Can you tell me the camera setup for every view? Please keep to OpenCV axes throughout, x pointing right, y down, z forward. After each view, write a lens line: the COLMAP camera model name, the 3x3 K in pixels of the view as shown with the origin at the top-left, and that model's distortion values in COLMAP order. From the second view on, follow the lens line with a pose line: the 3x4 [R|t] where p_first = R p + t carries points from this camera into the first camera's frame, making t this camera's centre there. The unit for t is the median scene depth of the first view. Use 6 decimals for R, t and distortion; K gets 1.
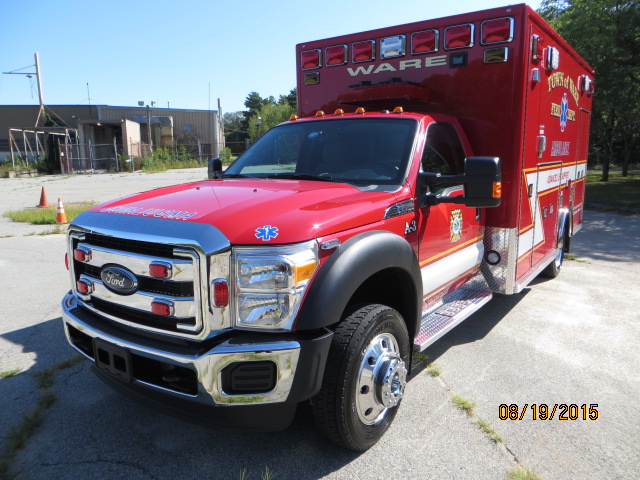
lens RADIAL K [[480.1, 0, 320.0], [0, 480.1, 240.0], [0, 0, 1]] dist [-0.012040, -0.006086]
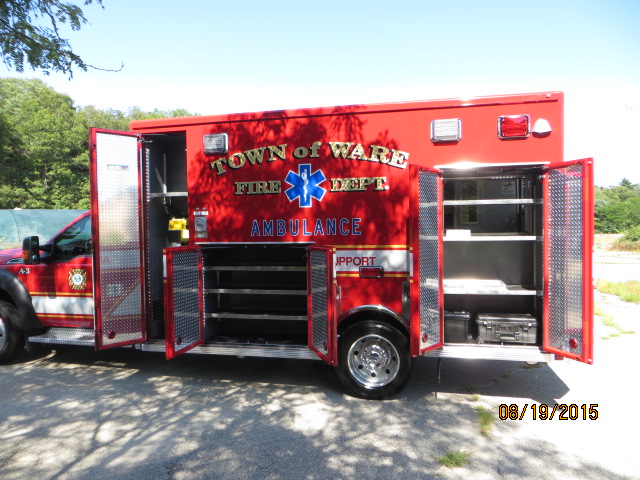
lens RADIAL K [[480.1, 0, 320.0], [0, 480.1, 240.0], [0, 0, 1]] dist [-0.012040, -0.006086]
pose [[0.396829, 0.034798, -0.917233, 1.662049], [-0.151640, 0.988036, -0.028121, -0.191803], [0.905280, 0.150248, 0.397358, 0.891317]]
